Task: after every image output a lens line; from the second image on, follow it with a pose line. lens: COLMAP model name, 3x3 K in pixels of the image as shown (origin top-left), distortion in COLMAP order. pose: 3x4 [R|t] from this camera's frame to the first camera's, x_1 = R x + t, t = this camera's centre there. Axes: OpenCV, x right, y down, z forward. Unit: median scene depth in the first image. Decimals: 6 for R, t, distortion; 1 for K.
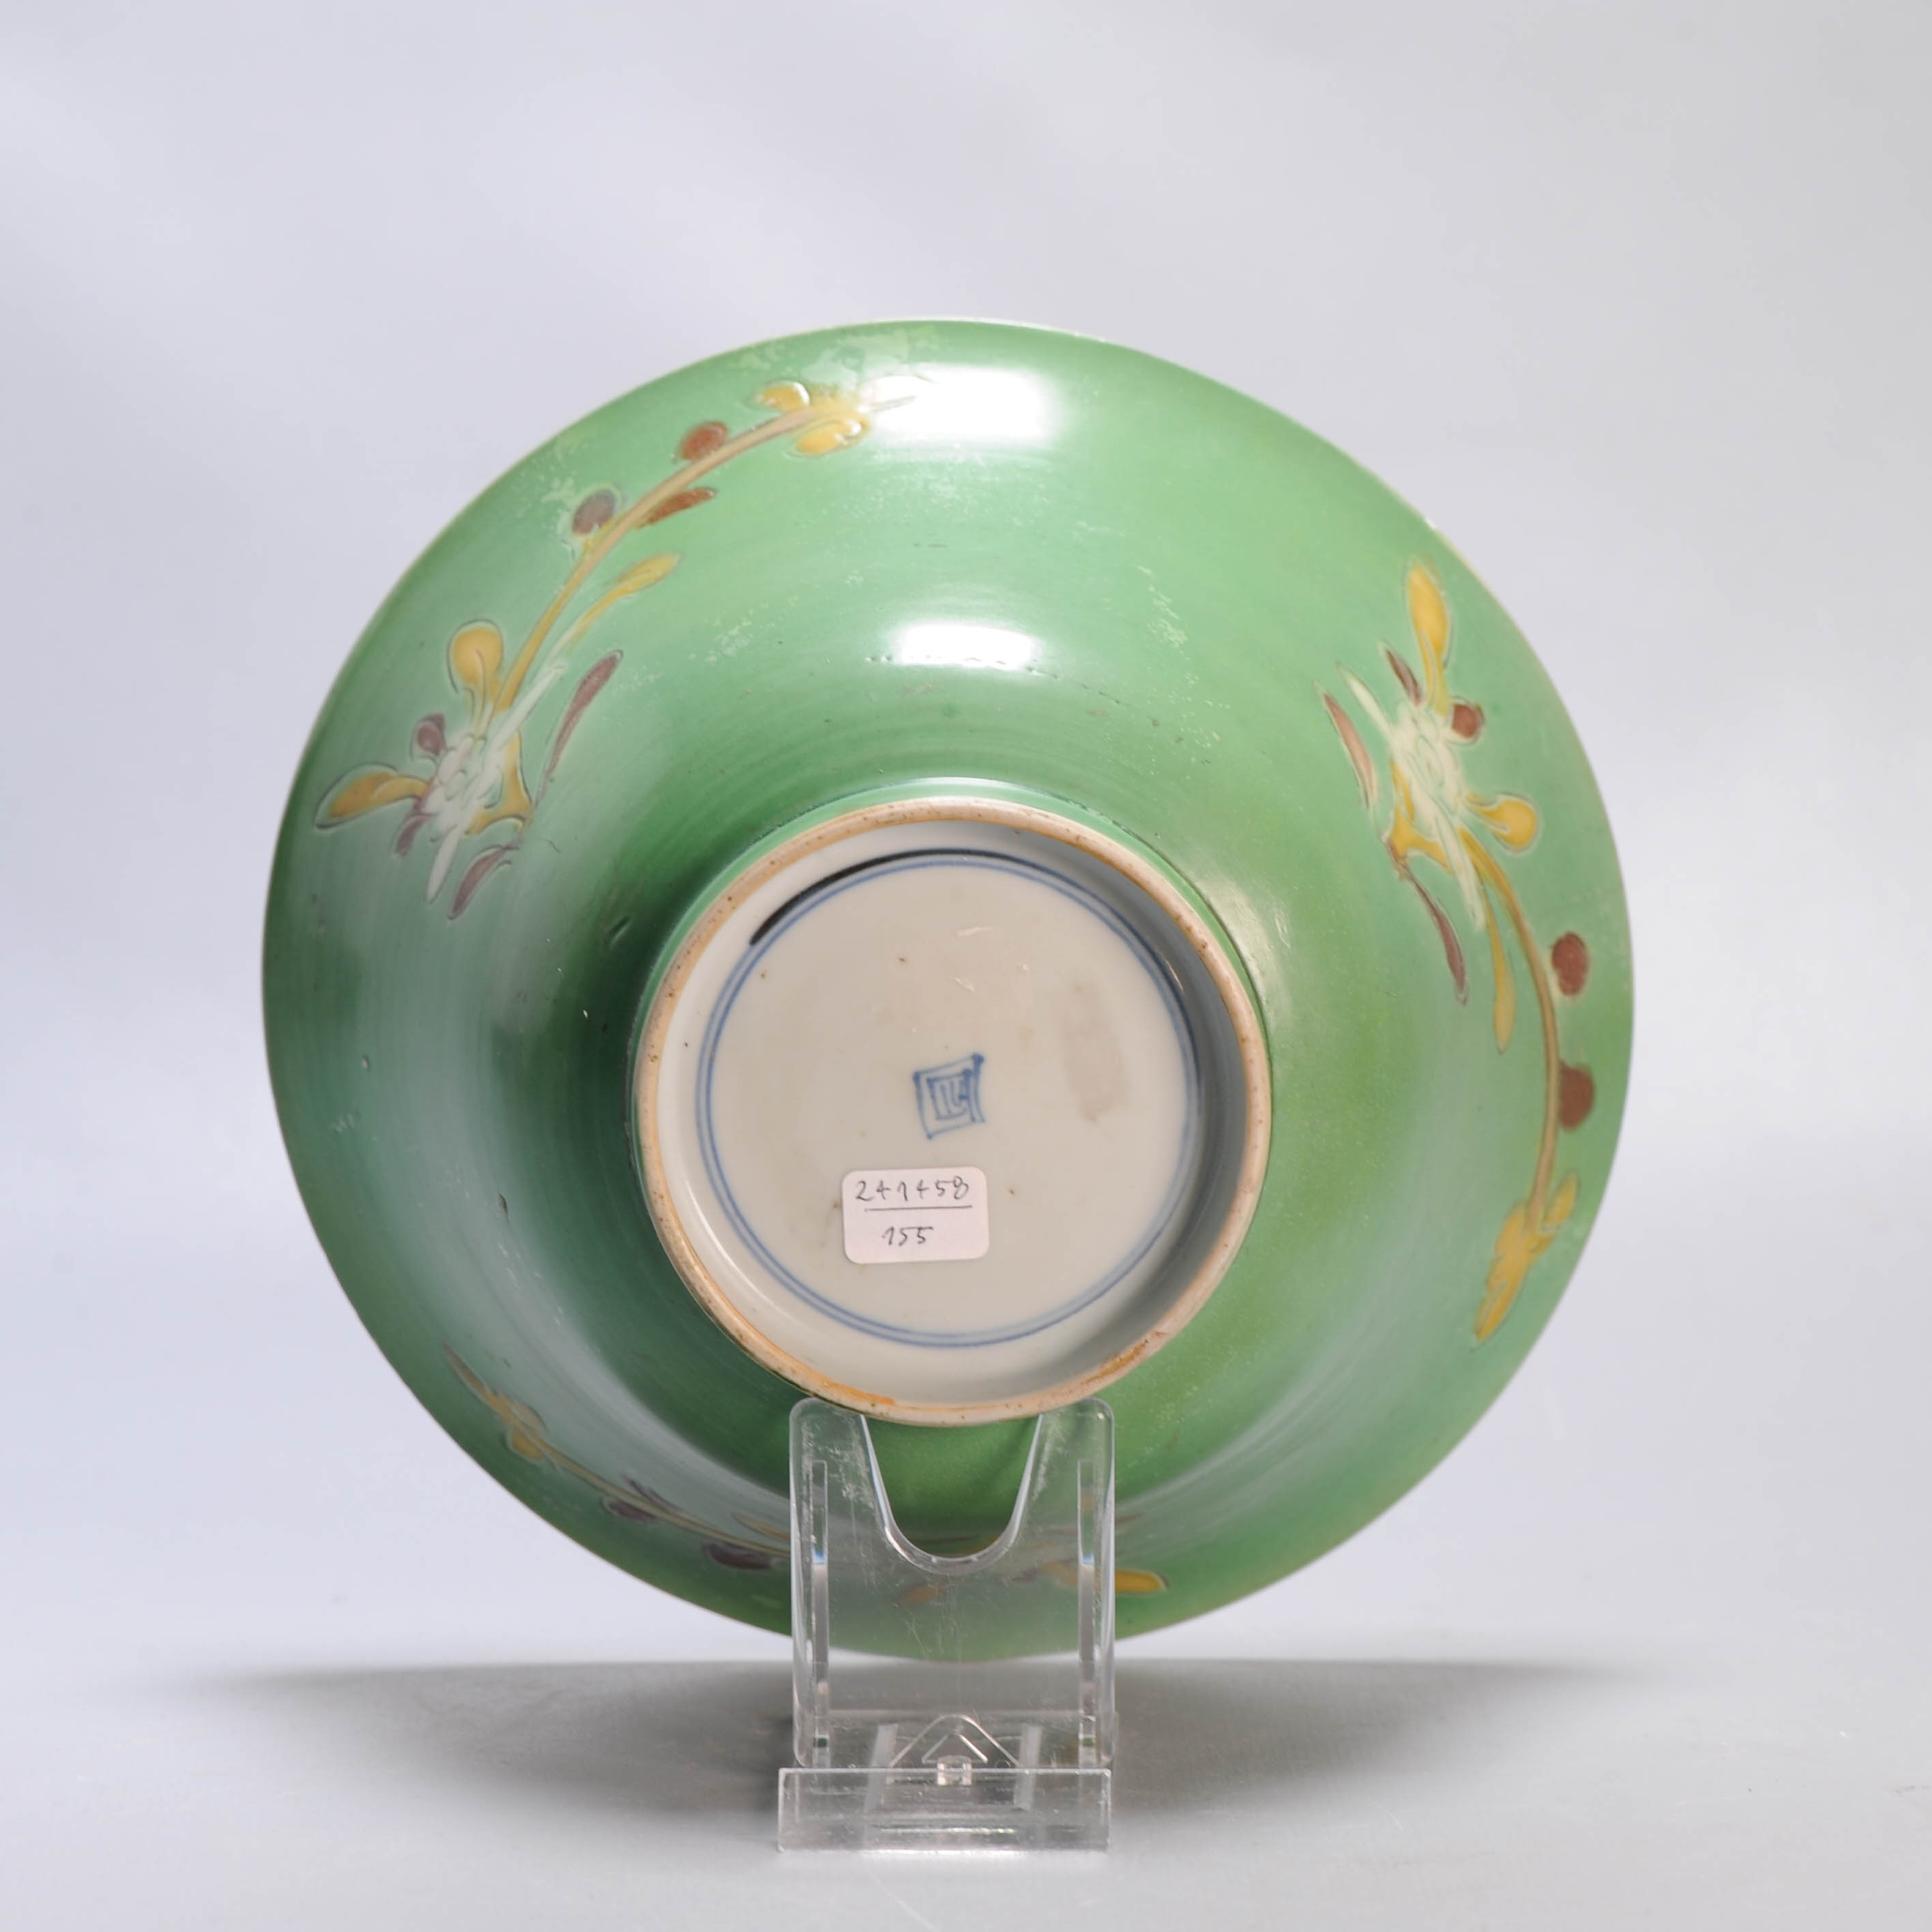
lens RADIAL K [[8853.1, 0, 966.0], [0, 8853.1, 966.0], [0, 0, 1]] dist [1.094532, 2.183890]
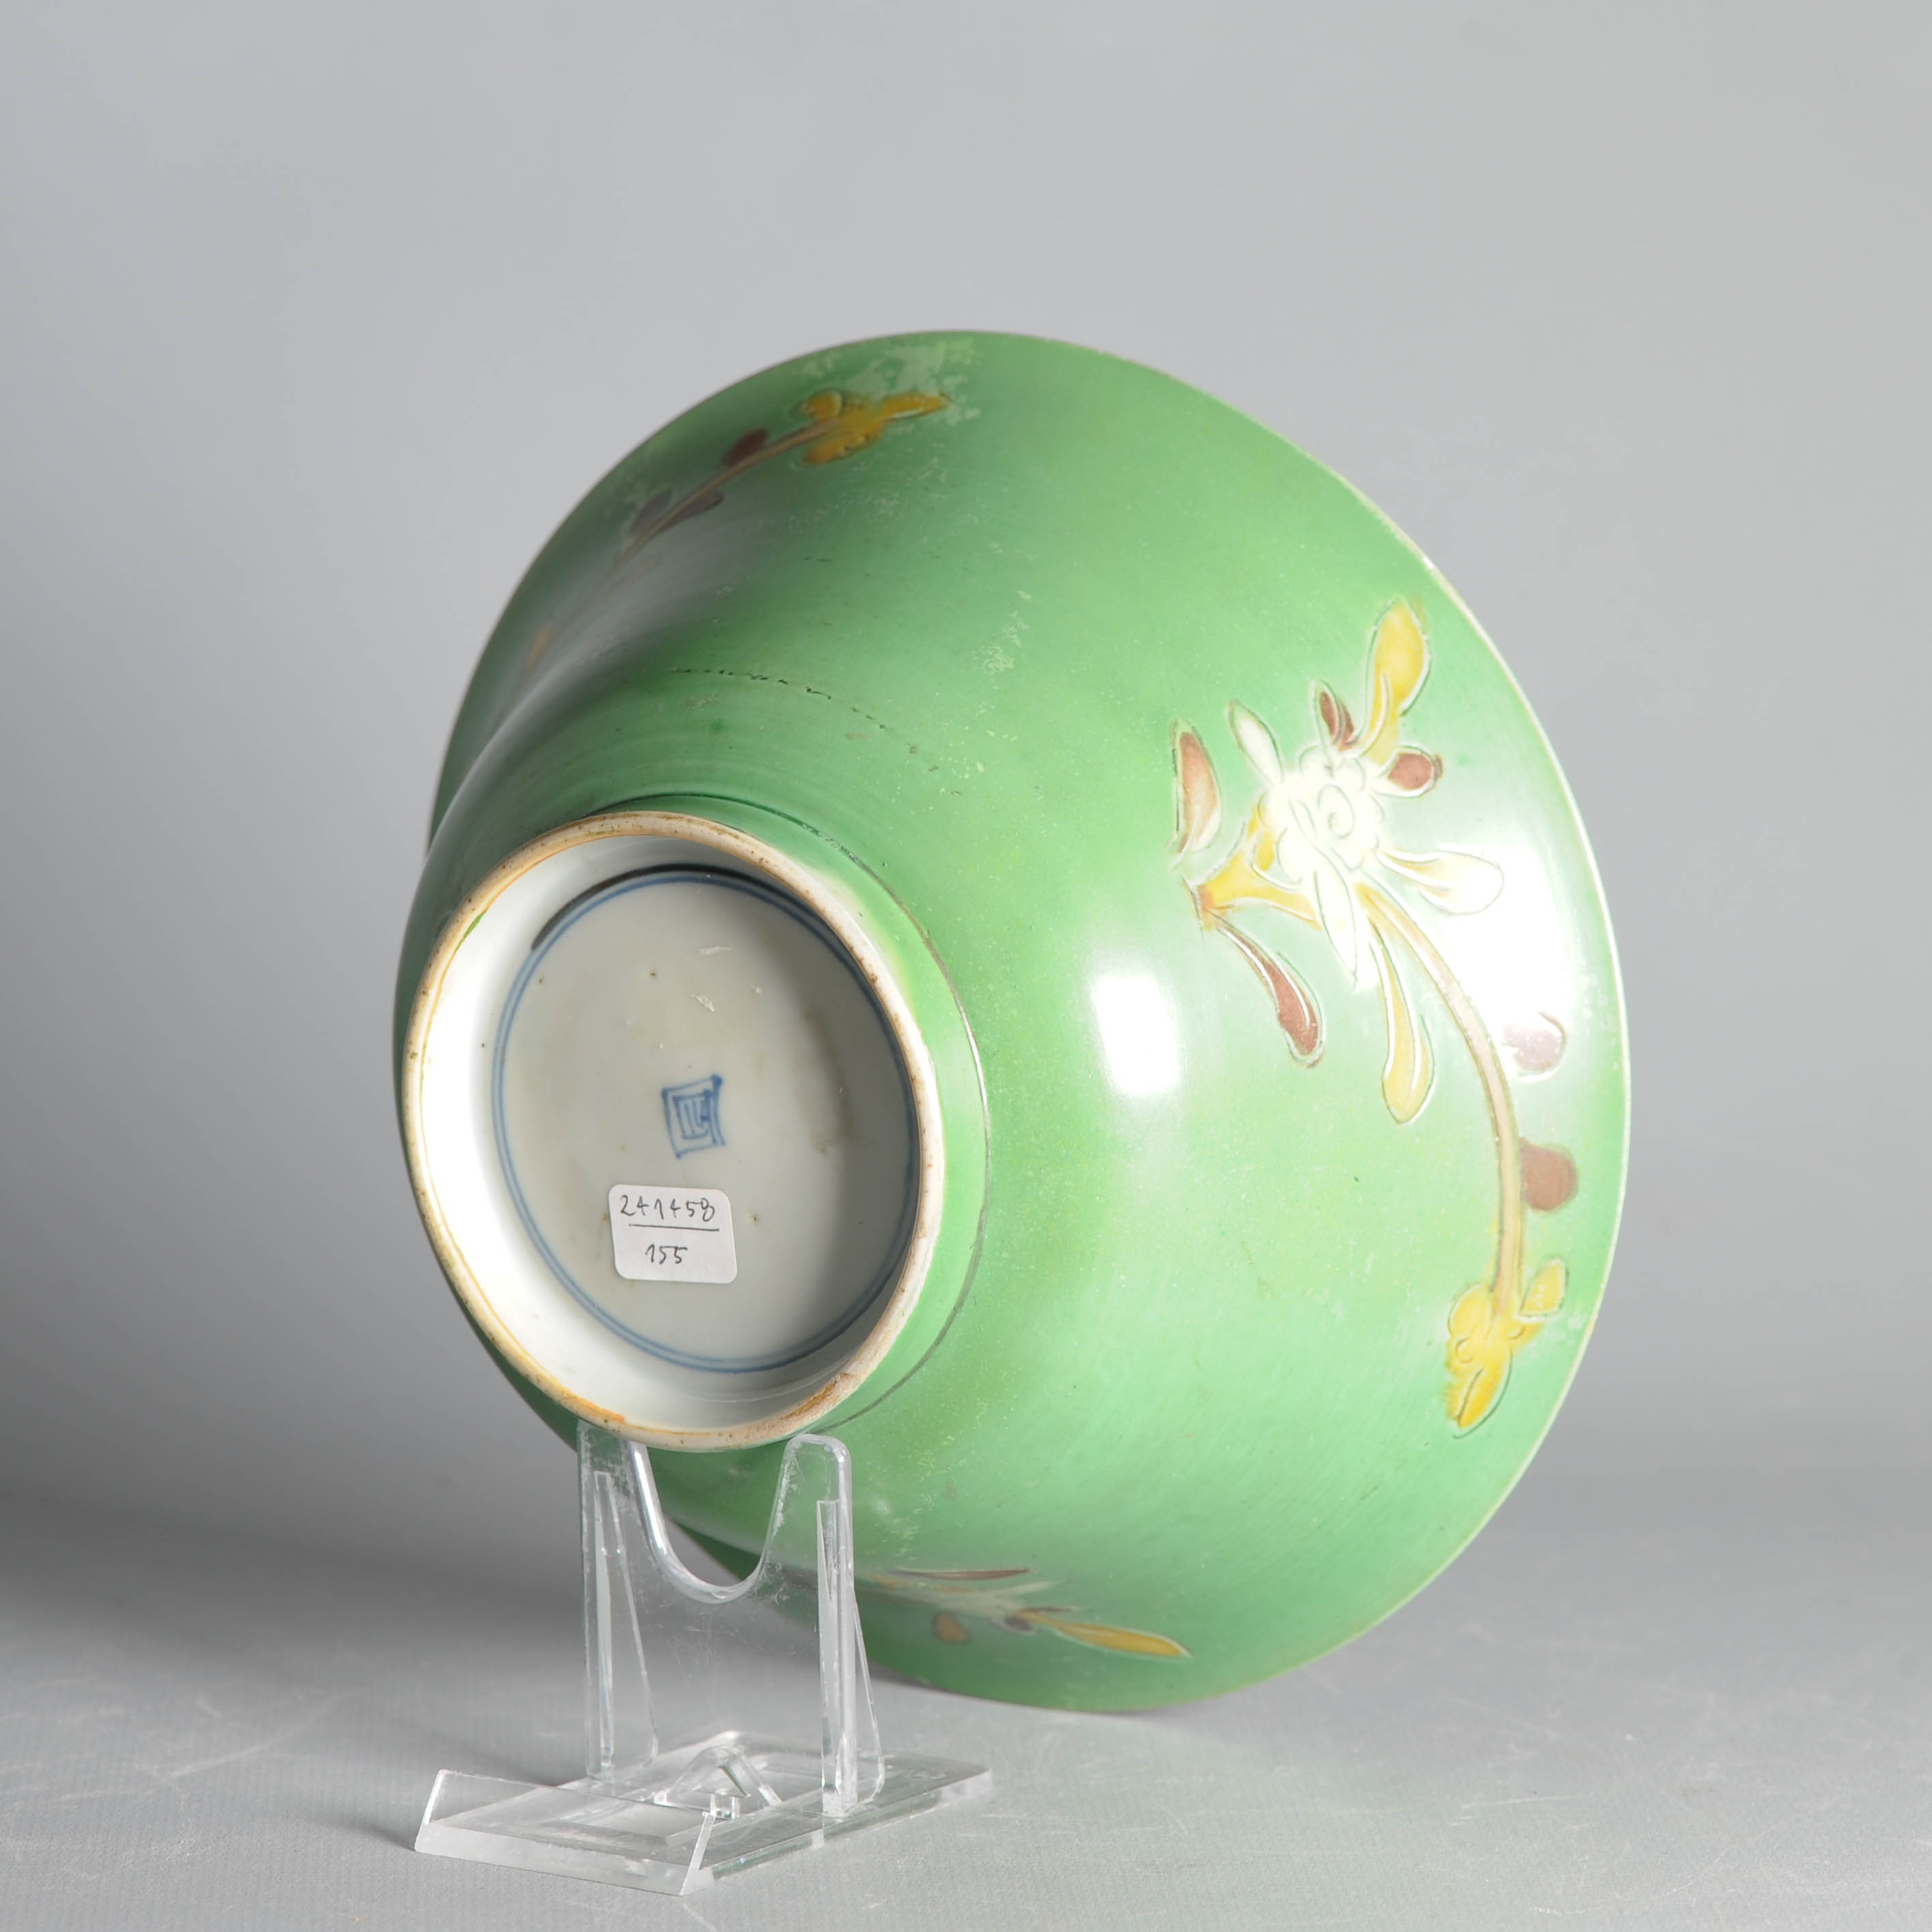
lens RADIAL K [[8853.1, 0, 966.0], [0, 8853.1, 966.0], [0, 0, 1]] dist [1.094532, 2.183890]
pose [[0.850891, 0.067965, -0.520927, 0.534894], [-0.068329, 0.997491, 0.018533, -0.022233], [0.520879, 0.019825, 0.853400, 0.173105]]
